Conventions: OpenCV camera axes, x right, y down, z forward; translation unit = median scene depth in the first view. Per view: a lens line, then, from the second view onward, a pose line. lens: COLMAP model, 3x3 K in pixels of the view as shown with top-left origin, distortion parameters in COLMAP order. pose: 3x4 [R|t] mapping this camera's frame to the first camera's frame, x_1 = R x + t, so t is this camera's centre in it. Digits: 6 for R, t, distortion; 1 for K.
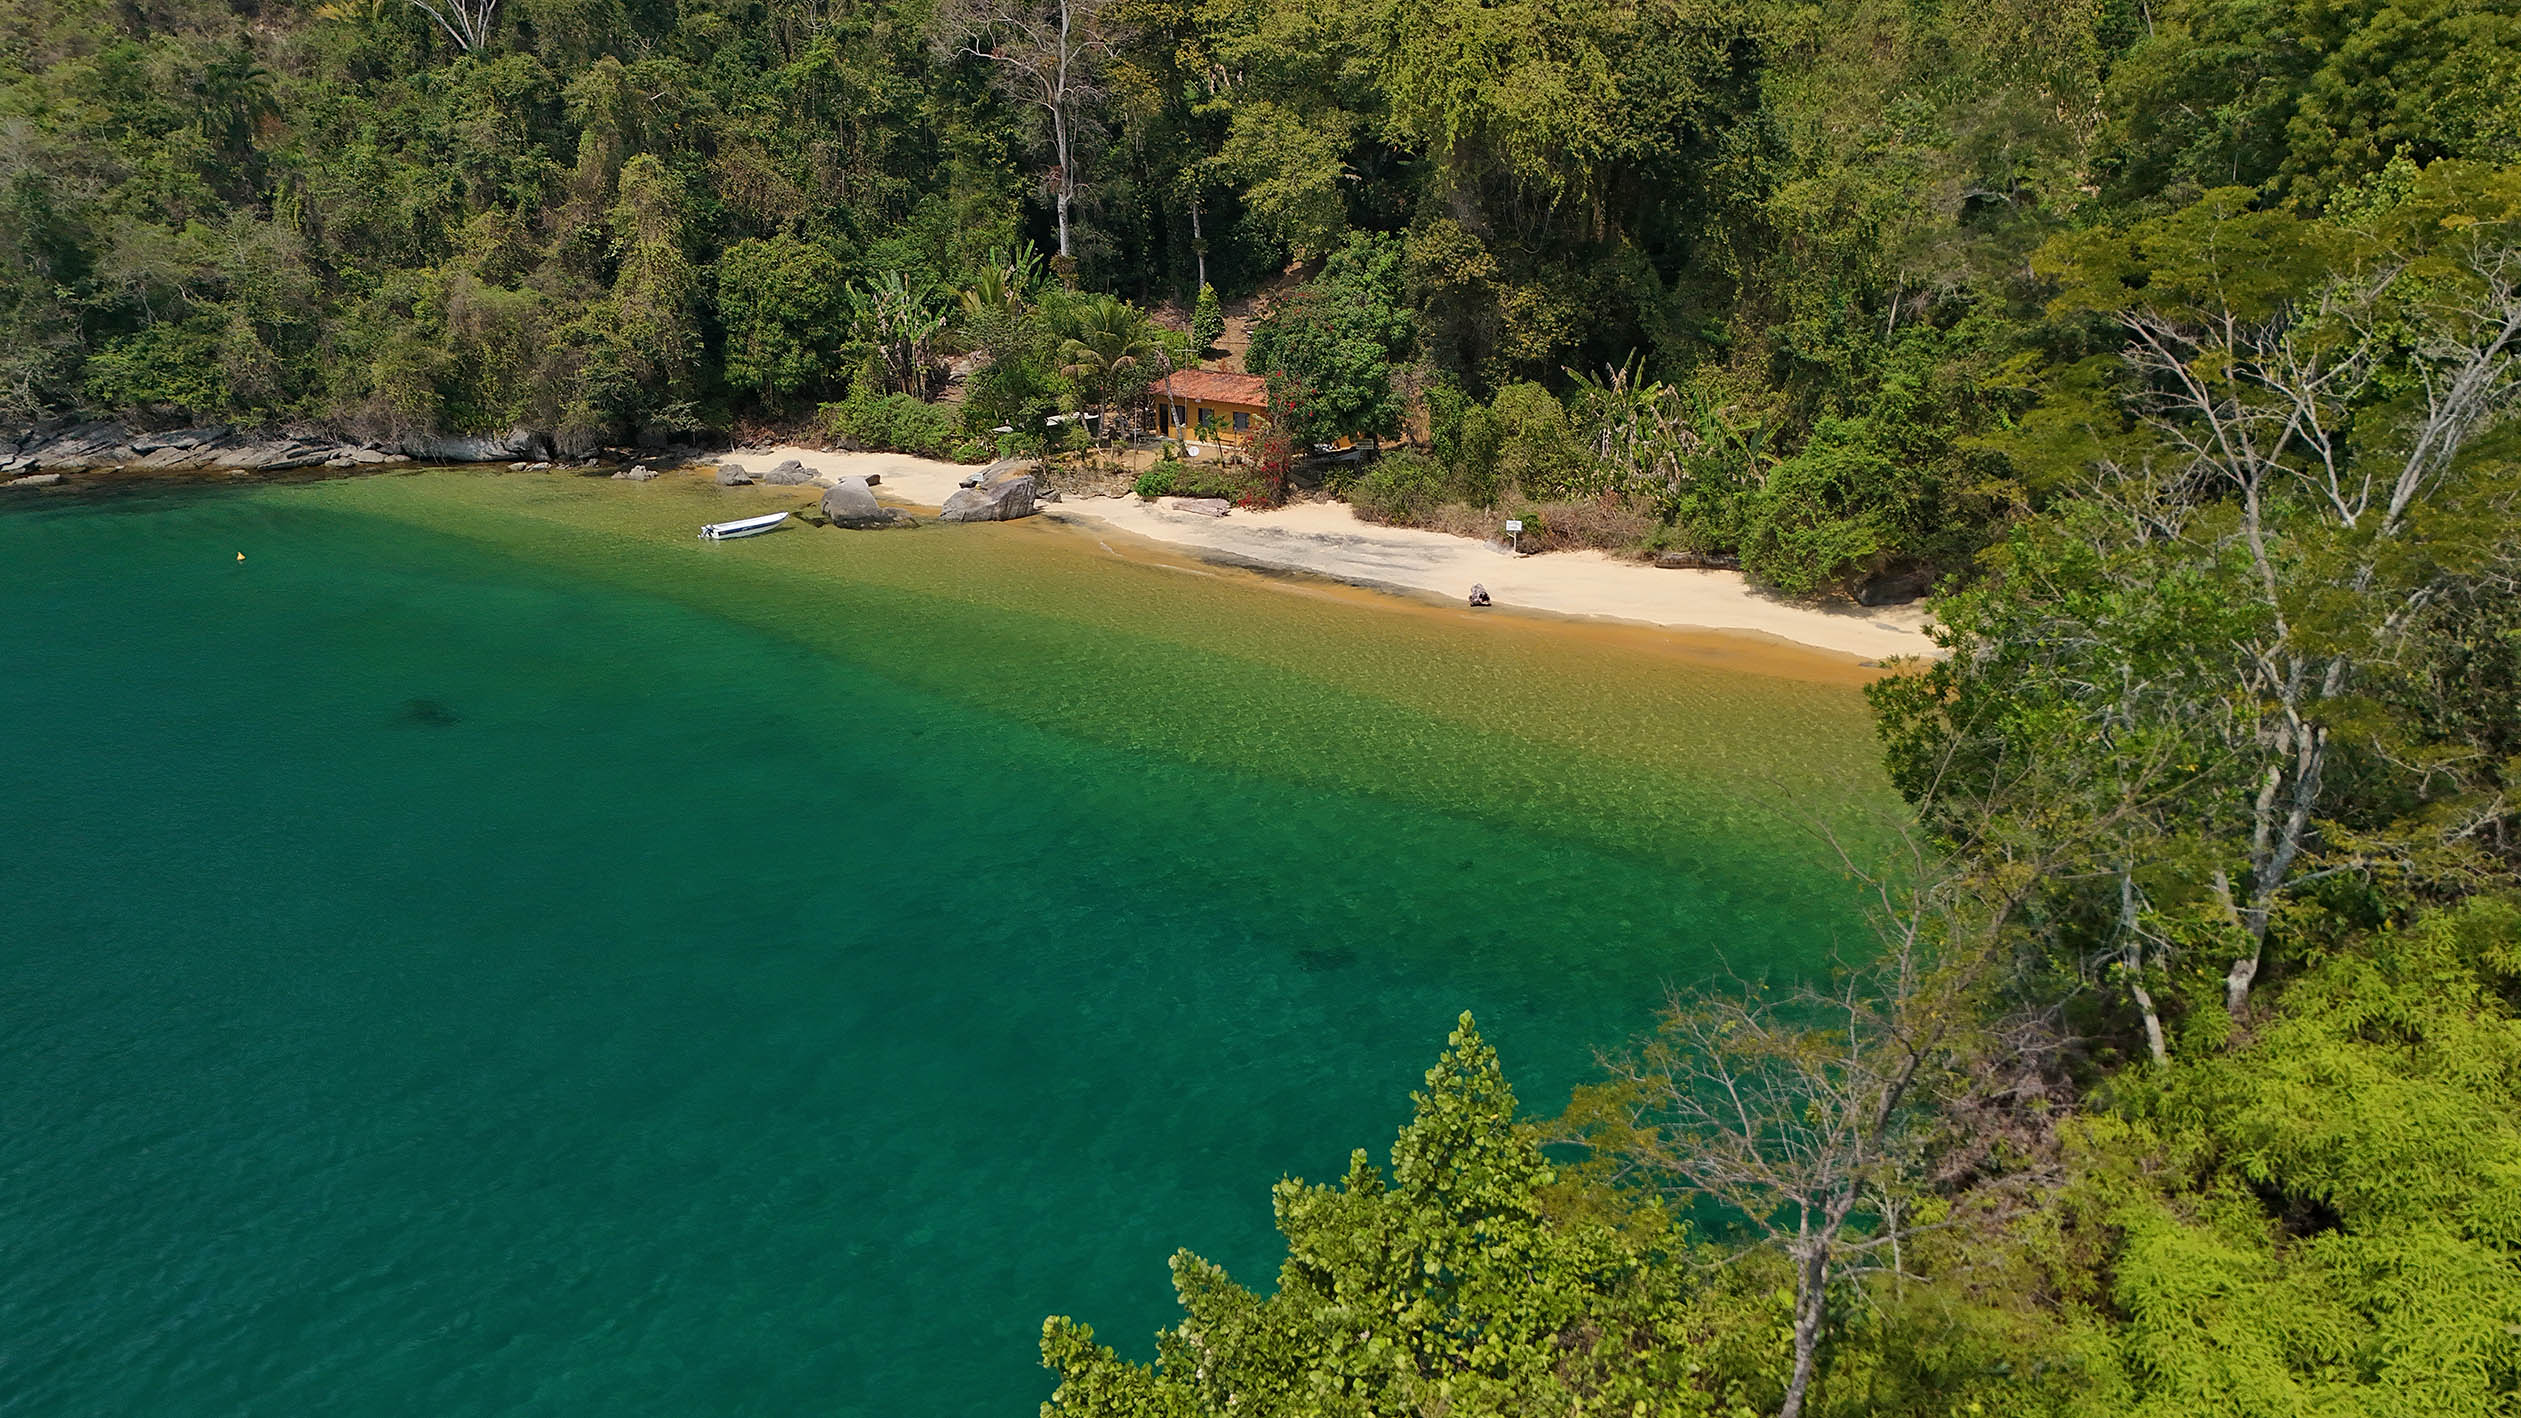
lens RADIAL K [[1859.1, 0, 1251.1], [0, 1859.1, 709.9], [0, 0, 1]] dist [0.052000, -0.046305]
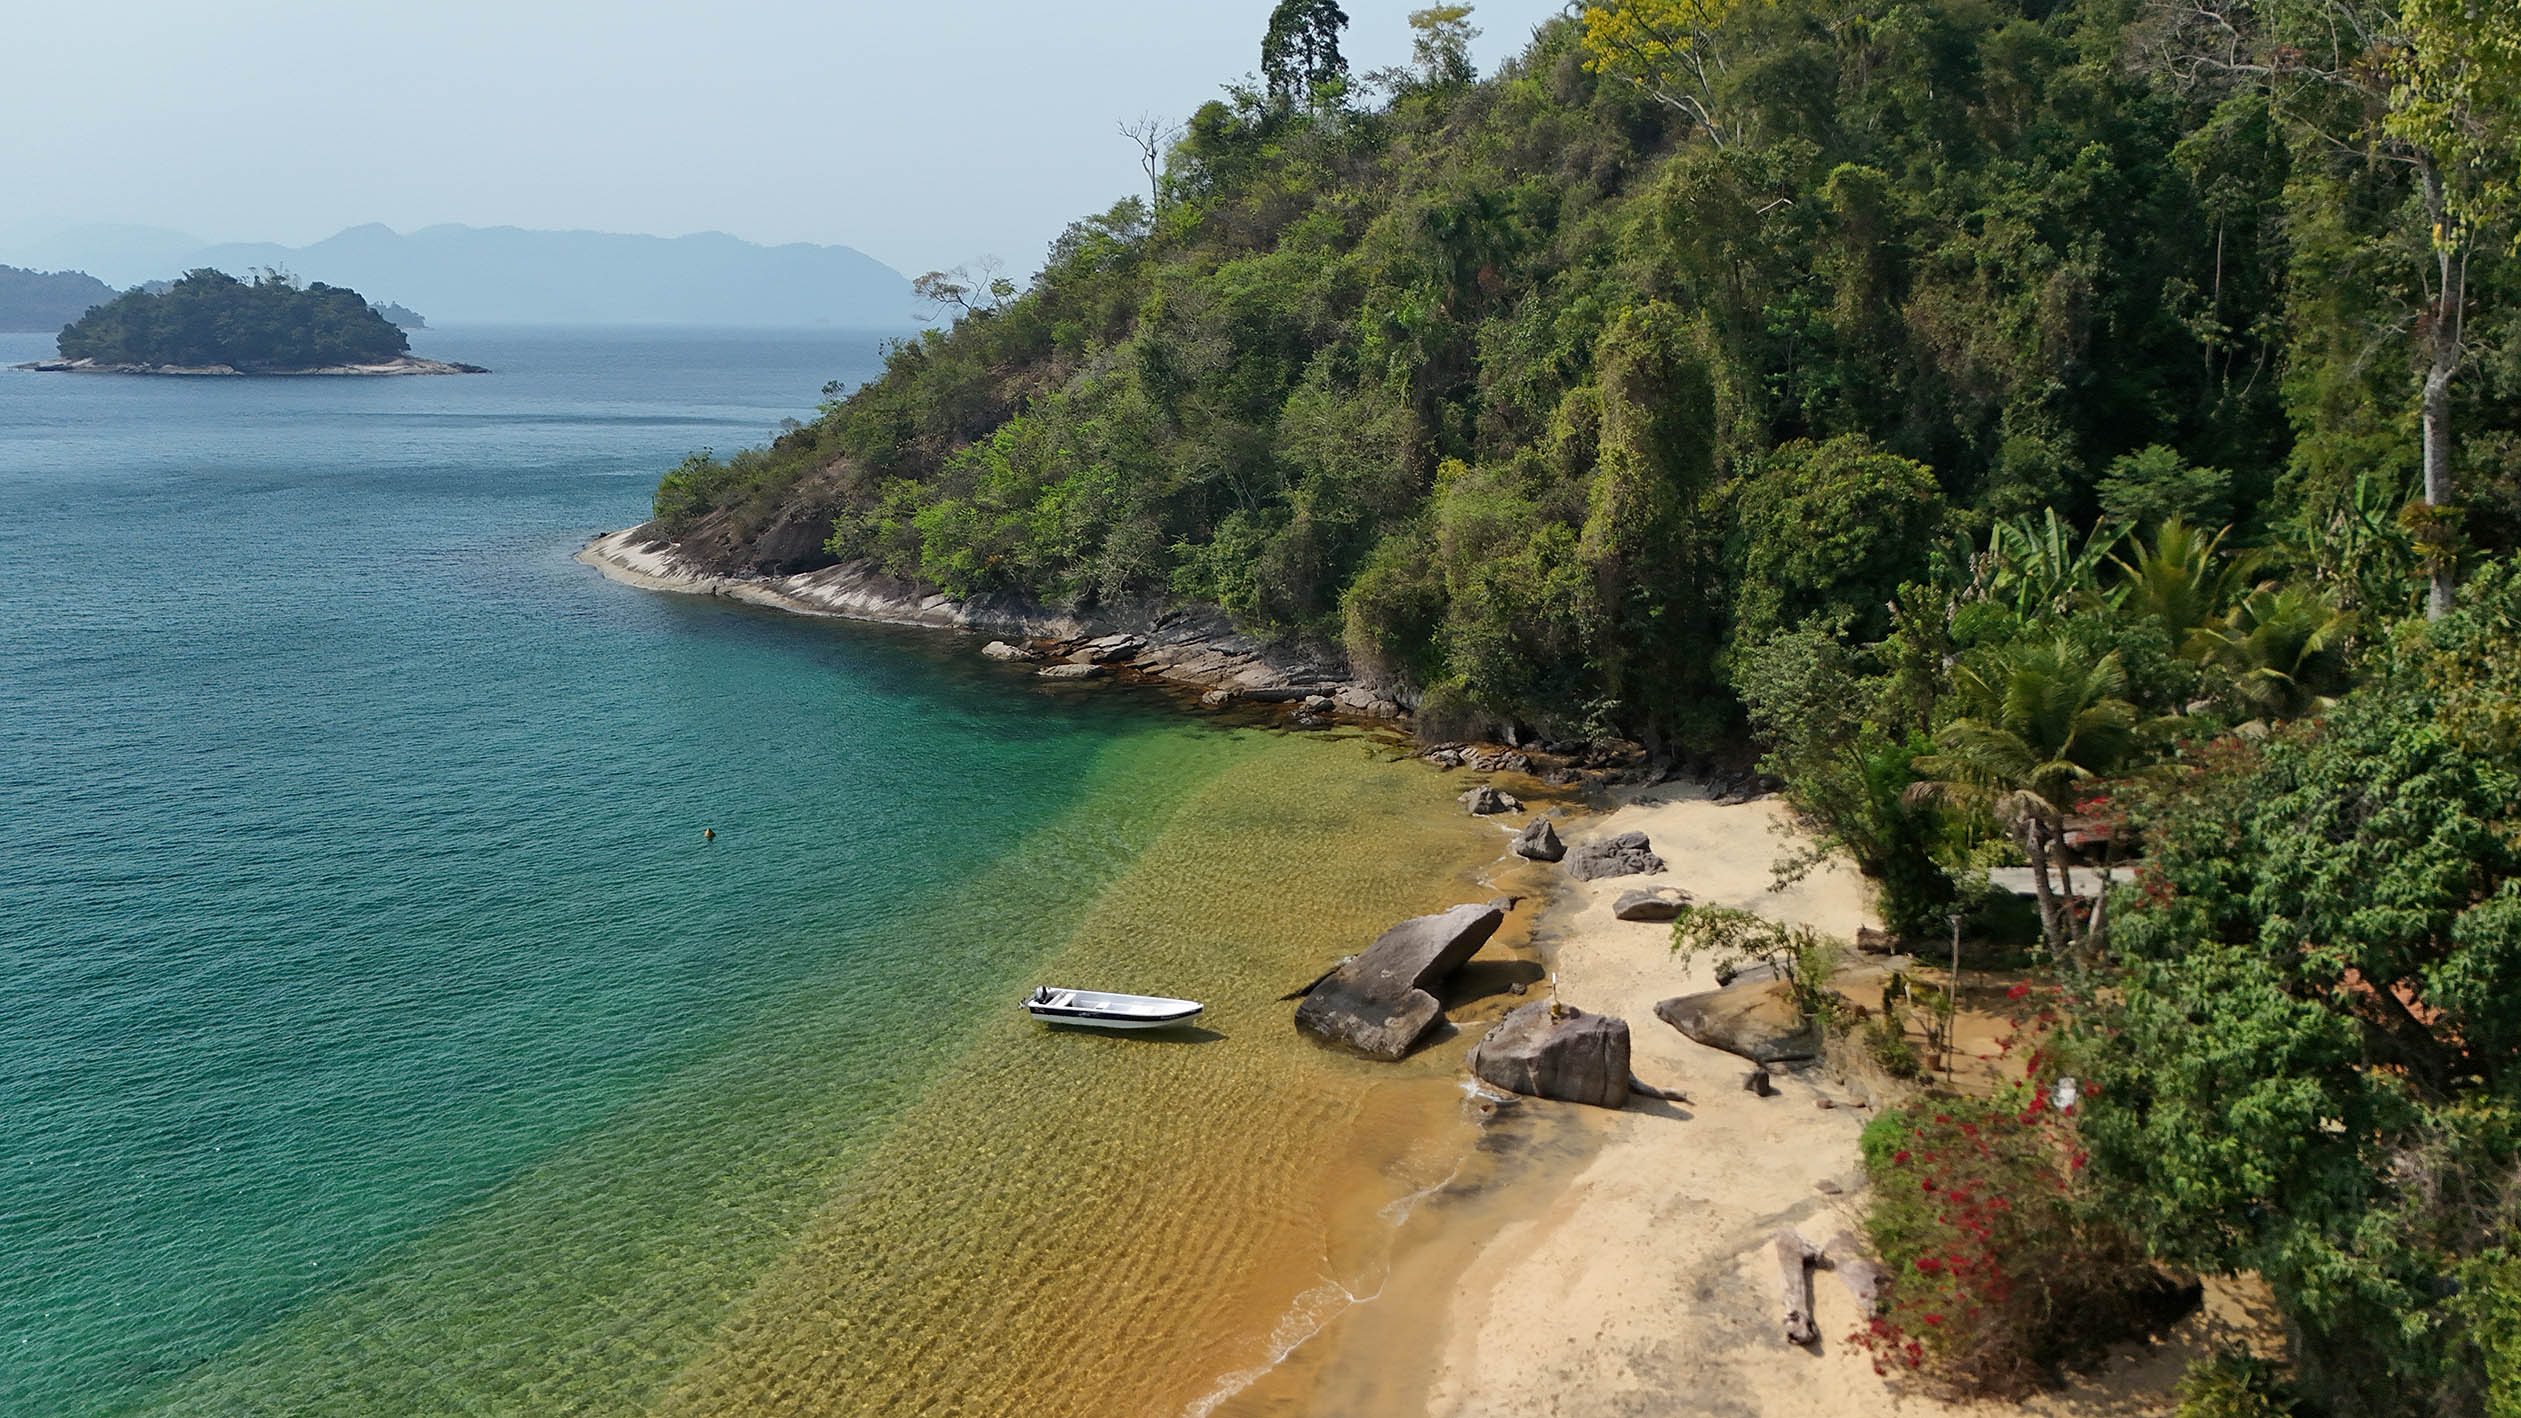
lens RADIAL K [[1859.1, 0, 1274.4], [0, 1859.1, 734.5], [0, 0, 1]] dist [0.052000, -0.046305]
pose [[0.479341, 0.183869, -0.858151, 0.176816], [-0.239212, 0.968157, 0.073822, -0.183720], [0.844399, 0.169894, 0.508061, 0.642696]]
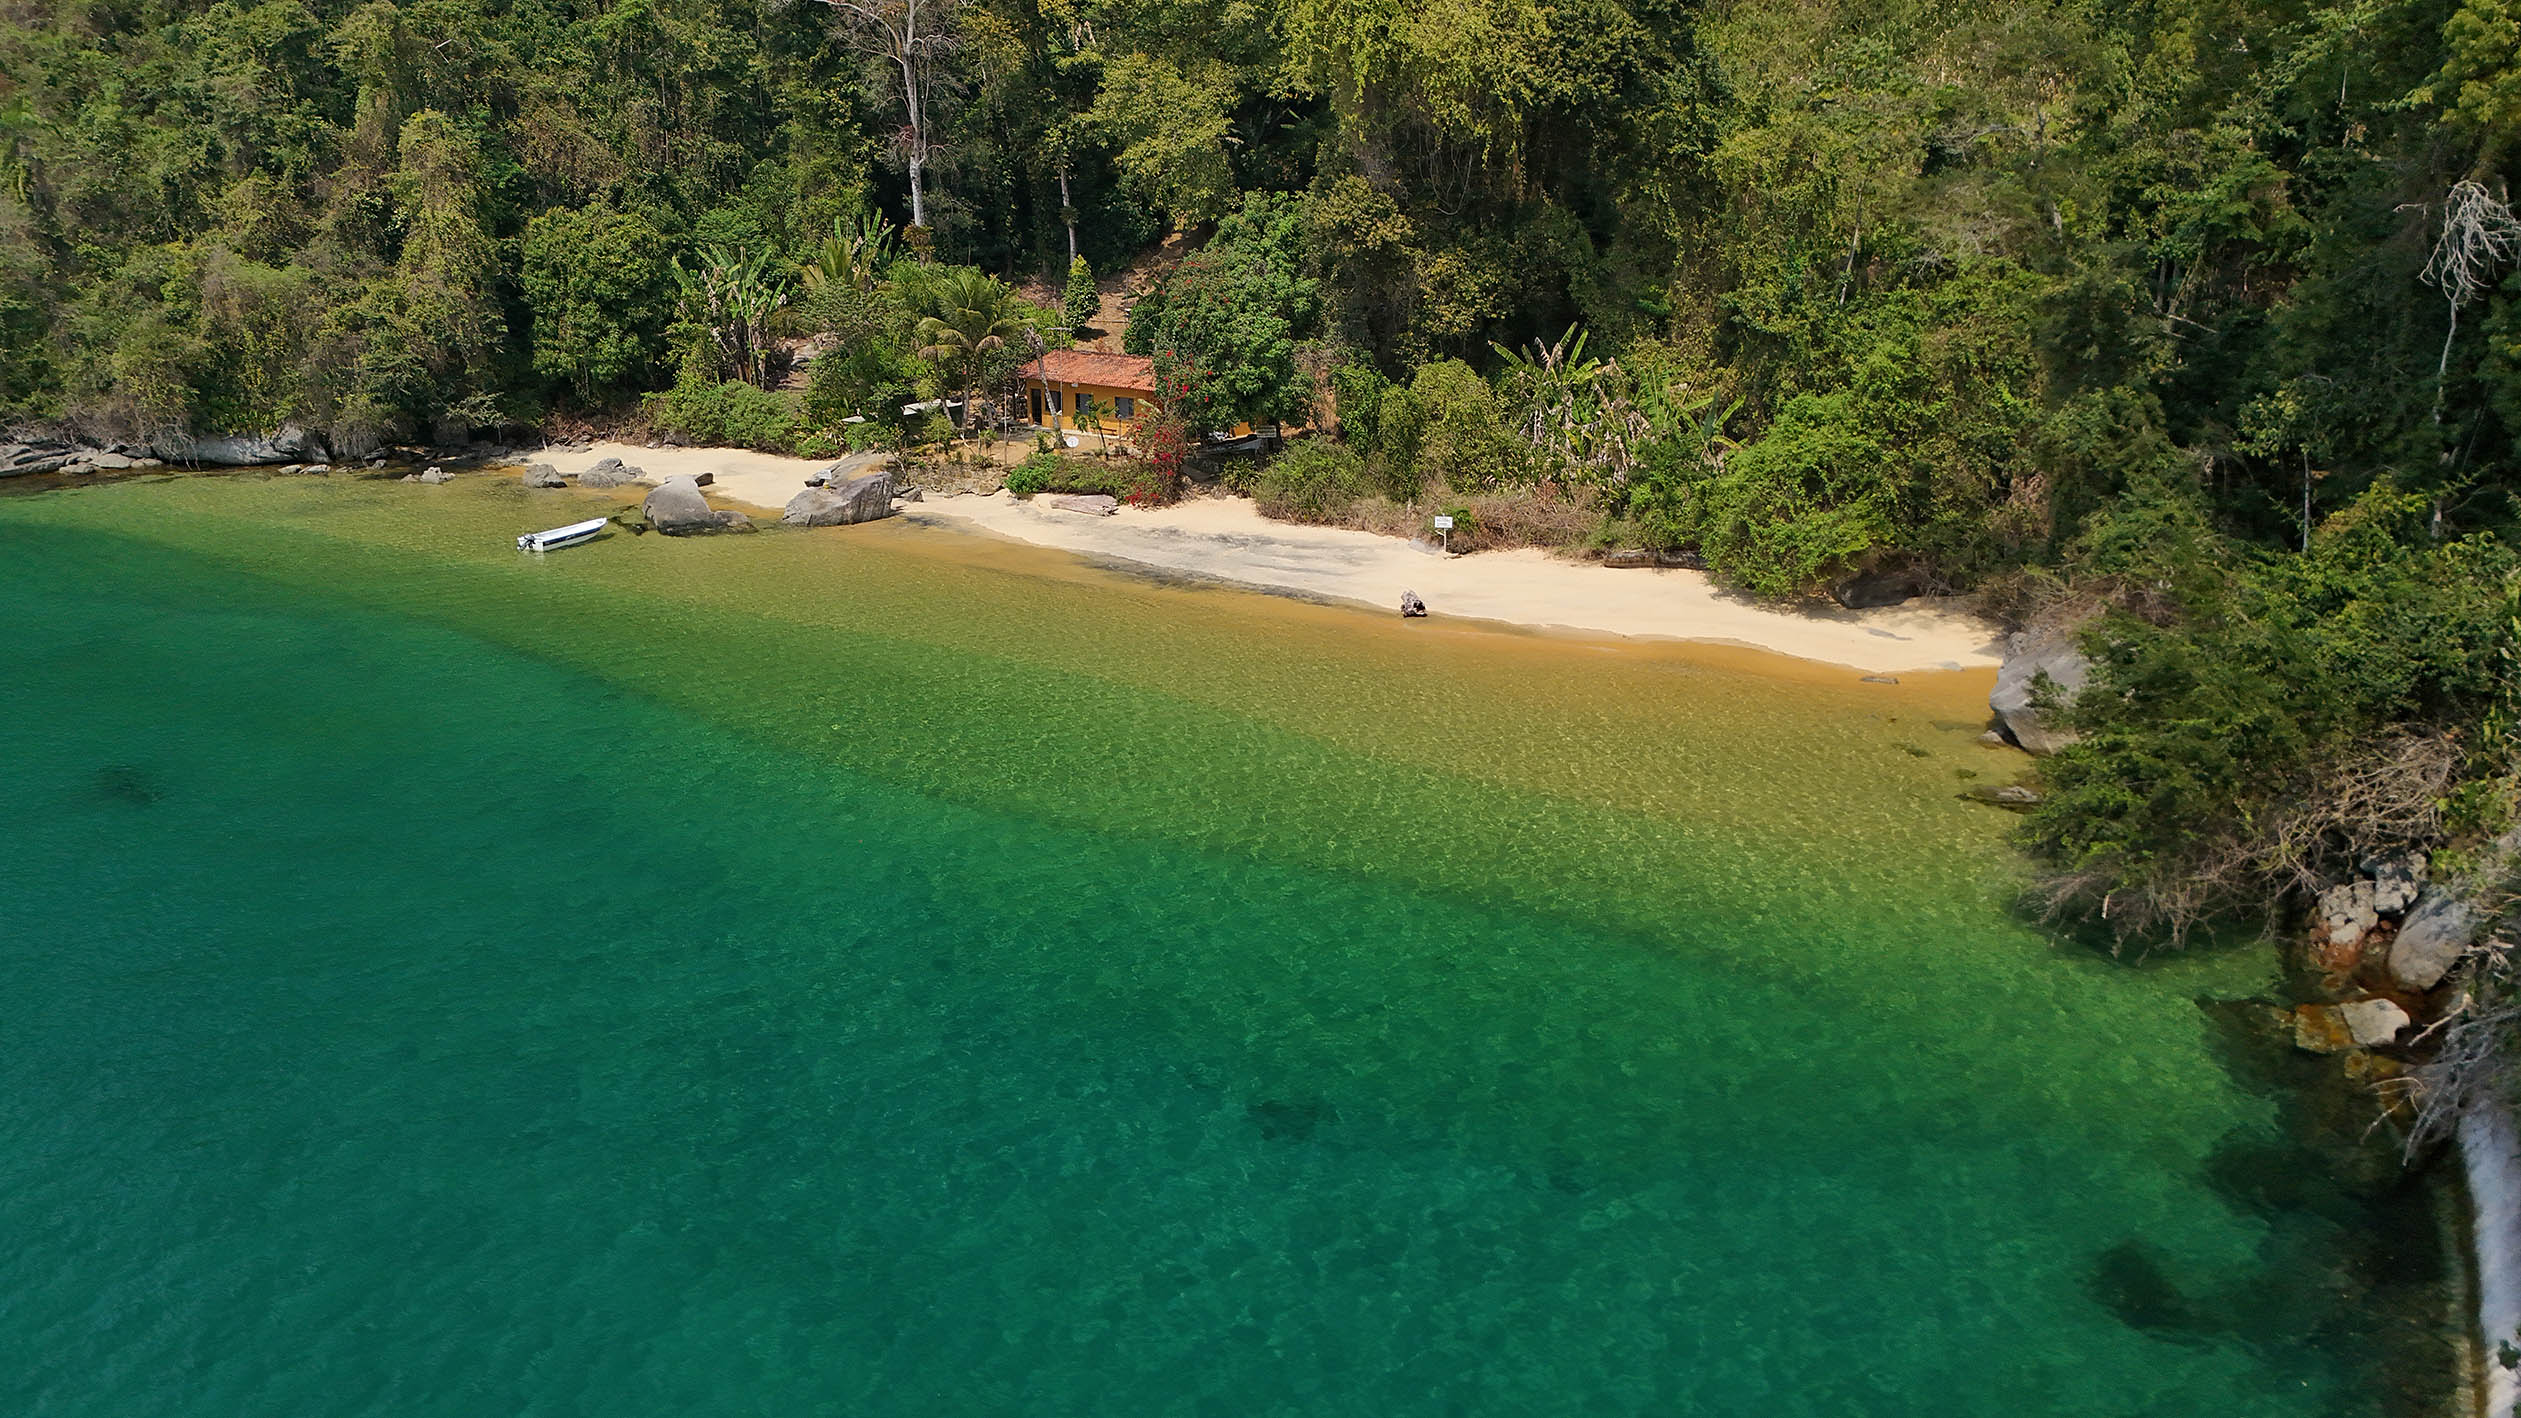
lens RADIAL K [[1859.1, 0, 1261.7], [0, 1859.1, 703.4], [0, 0, 1]] dist [0.052000, -0.046305]
pose [[0.996817, -0.024925, 0.075729, -0.010345], [0.024682, 0.999687, 0.004141, -0.014738], [-0.075809, -0.002259, 0.997120, 0.099874]]
